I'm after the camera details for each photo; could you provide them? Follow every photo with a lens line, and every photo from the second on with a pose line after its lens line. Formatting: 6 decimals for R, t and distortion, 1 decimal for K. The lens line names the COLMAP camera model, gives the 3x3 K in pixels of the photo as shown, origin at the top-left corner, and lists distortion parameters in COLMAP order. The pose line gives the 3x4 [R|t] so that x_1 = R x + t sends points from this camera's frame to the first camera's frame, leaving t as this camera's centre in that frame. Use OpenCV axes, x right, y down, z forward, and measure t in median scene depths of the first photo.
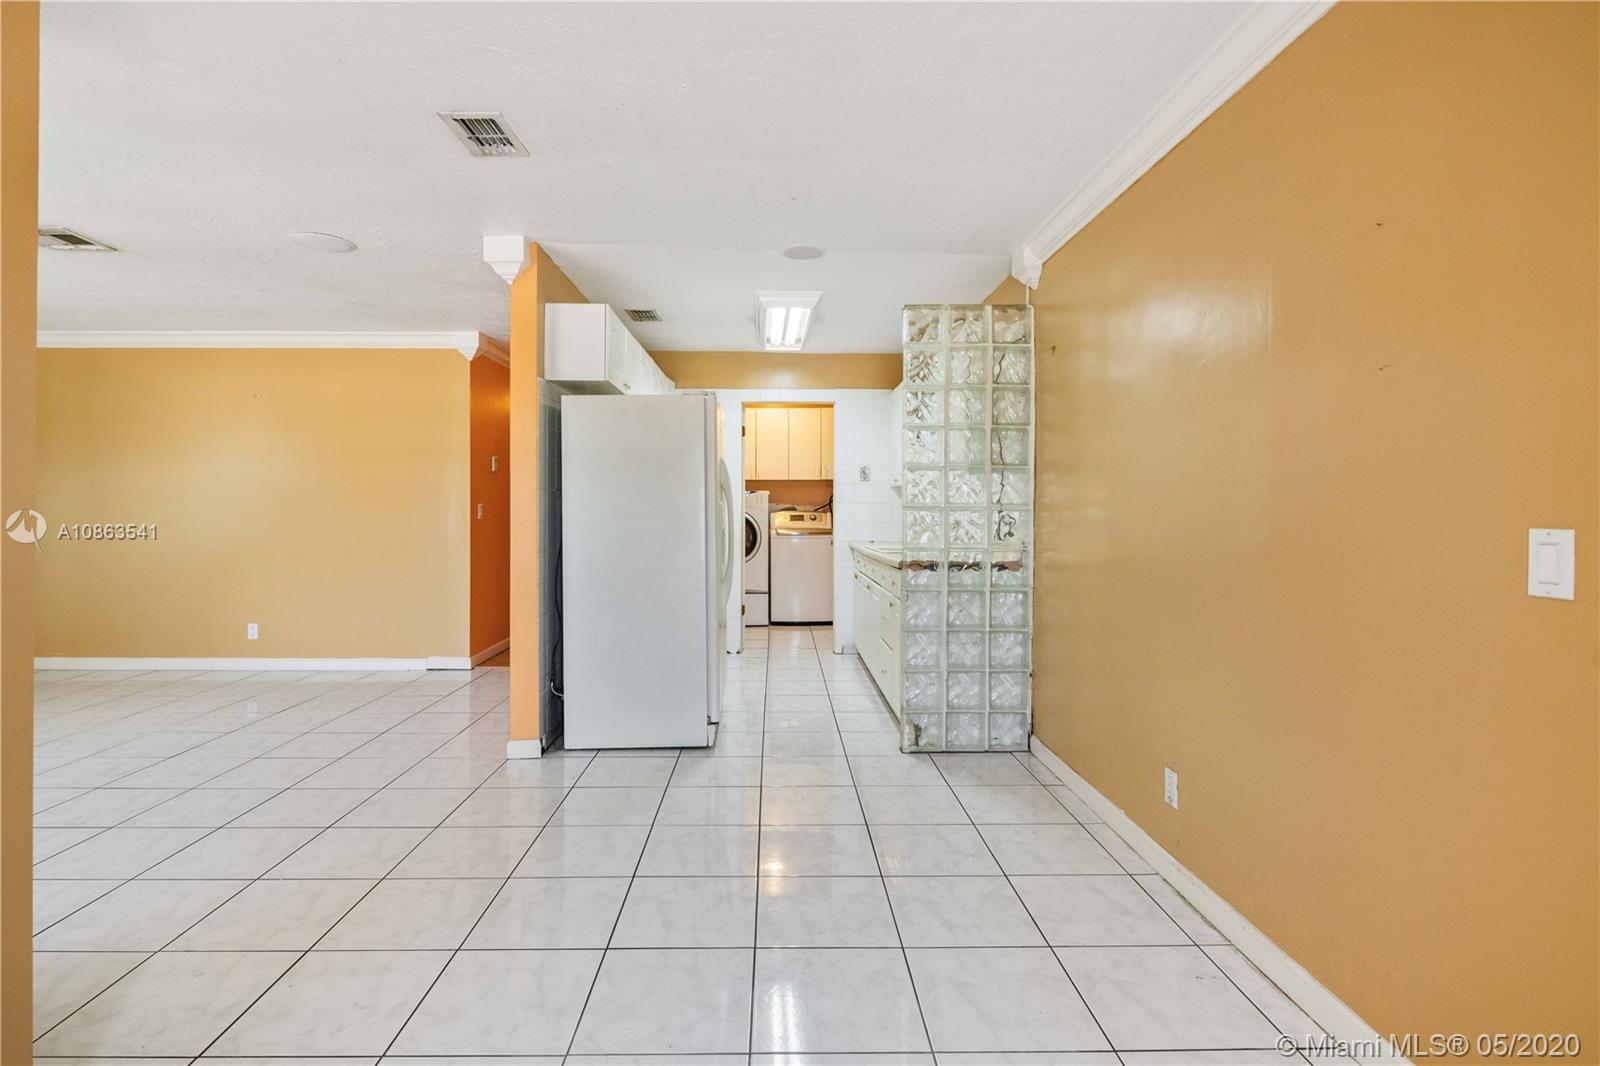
lens RADIAL K [[749.1, 0, 775.1], [0, 749.1, 520.1], [0, 0, 1]] dist [-0.020032, 0.002815]
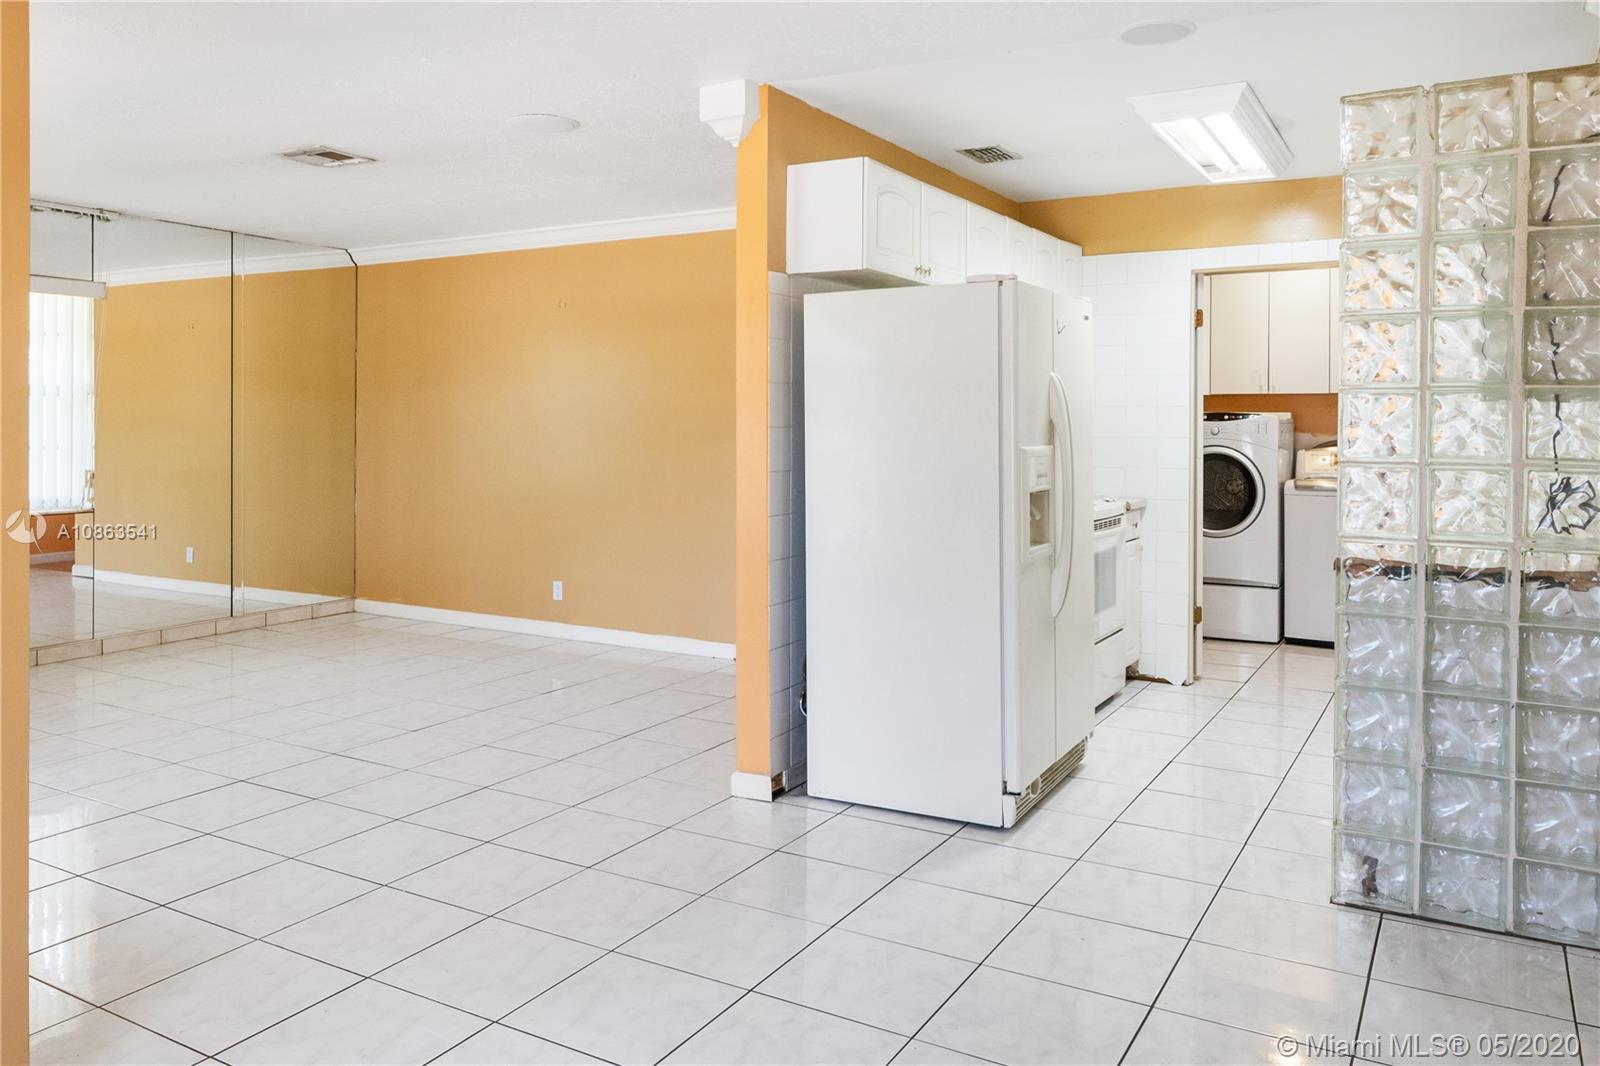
lens RADIAL K [[1157.4, 0, 788.3], [0, 1157.4, 452.1], [0, 0, 1]] dist [-0.022297, -0.001043]
pose [[0.853336, 0.014275, -0.521166, 0.264594], [-0.010220, 0.999891, 0.010654, -0.029152], [0.521261, -0.003765, 0.853389, 0.058650]]
